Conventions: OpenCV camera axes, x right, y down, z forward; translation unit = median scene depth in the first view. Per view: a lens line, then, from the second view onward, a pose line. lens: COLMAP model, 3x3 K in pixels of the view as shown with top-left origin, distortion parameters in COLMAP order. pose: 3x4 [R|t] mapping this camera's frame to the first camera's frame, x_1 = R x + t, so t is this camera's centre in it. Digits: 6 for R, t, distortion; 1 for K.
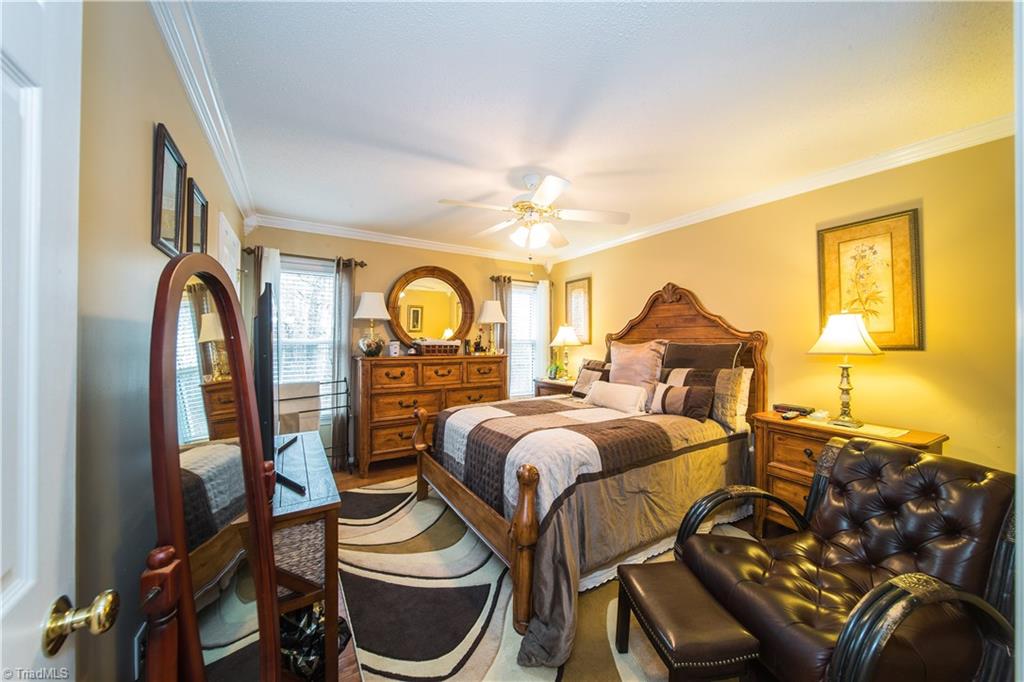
lens RADIAL K [[367.0, 0, 523.3], [0, 367.0, 335.7], [0, 0, 1]] dist [-0.000210, 0.000015]
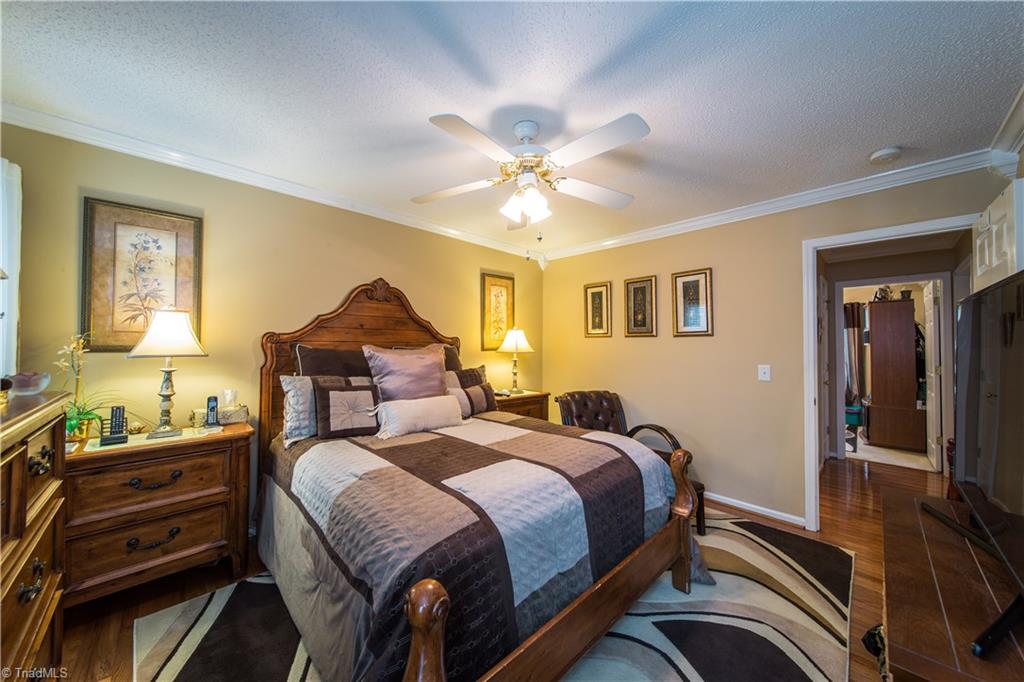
lens RADIAL K [[367.0, 0, 523.3], [0, 367.0, 335.7], [0, 0, 1]] dist [-0.000210, 0.000015]
pose [[-0.244963, 0.012881, 0.969447, -0.516710], [-0.018963, 0.999657, -0.018074, 0.000338], [-0.969347, -0.022812, -0.244635, 0.897076]]
